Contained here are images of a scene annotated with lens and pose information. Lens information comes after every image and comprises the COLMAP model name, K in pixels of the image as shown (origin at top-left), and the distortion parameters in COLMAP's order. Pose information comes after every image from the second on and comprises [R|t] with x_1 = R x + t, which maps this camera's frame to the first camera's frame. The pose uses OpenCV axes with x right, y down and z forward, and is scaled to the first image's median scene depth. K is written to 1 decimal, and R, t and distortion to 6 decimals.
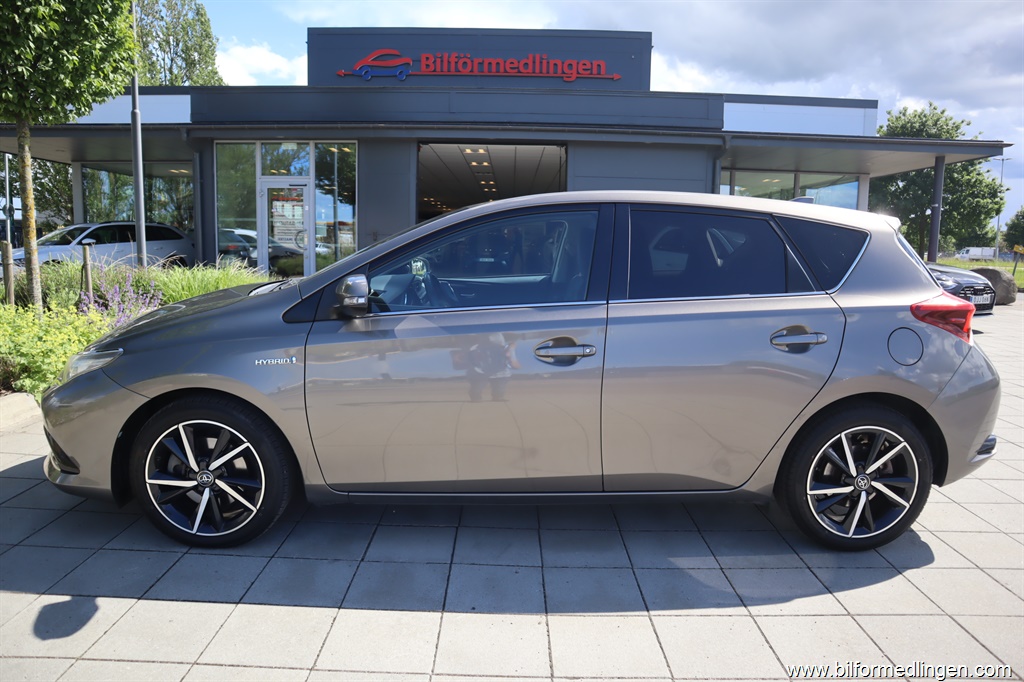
lens RADIAL K [[703.8, 0, 512.0], [0, 703.8, 341.0], [0, 0, 1]] dist [-0.116882, 0.065351]
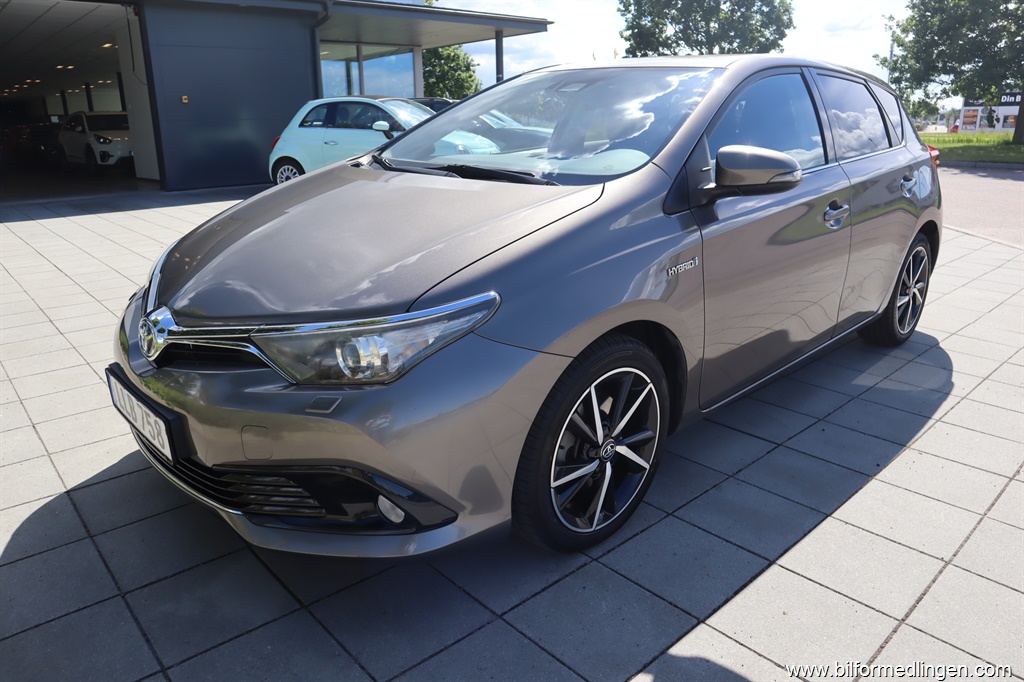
lens RADIAL K [[703.8, 0, 512.0], [0, 703.8, 341.0], [0, 0, 1]] dist [-0.116882, 0.065351]
pose [[0.733580, -0.228361, 0.640088, -0.941374], [0.118864, 0.970450, 0.209997, -0.071900], [-0.669128, -0.077967, 0.739046, 0.530842]]
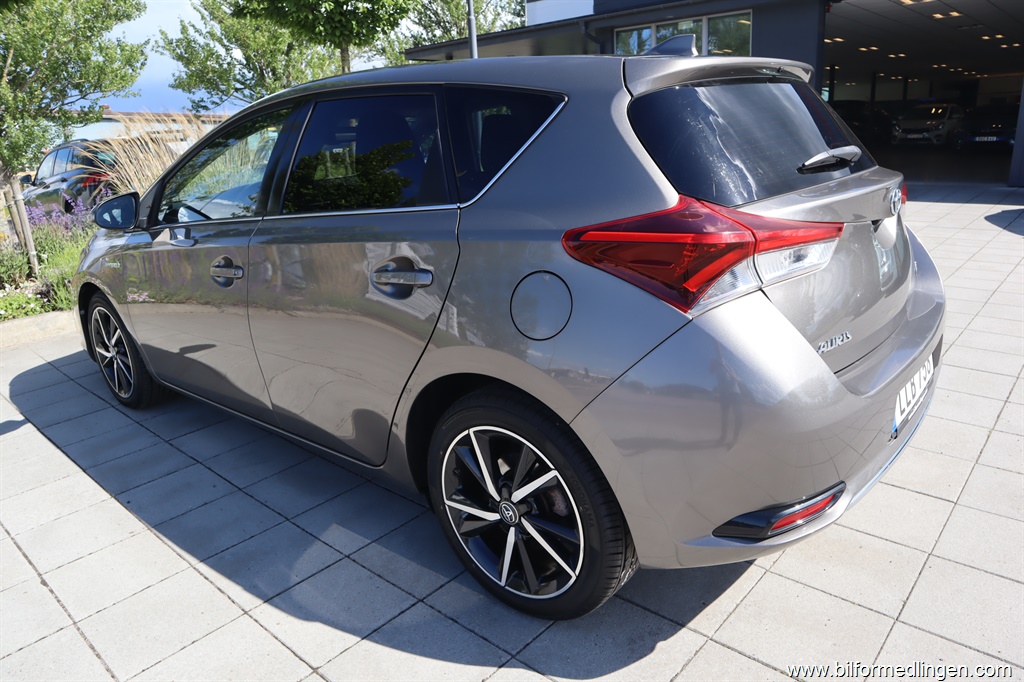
lens RADIAL K [[703.8, 0, 512.0], [0, 703.8, 341.0], [0, 0, 1]] dist [-0.116882, 0.065351]
pose [[0.744283, 0.135191, -0.654039, 0.919496], [-0.027449, 0.984663, 0.172295, -0.060779], [0.667300, -0.110284, 0.736578, 0.546484]]
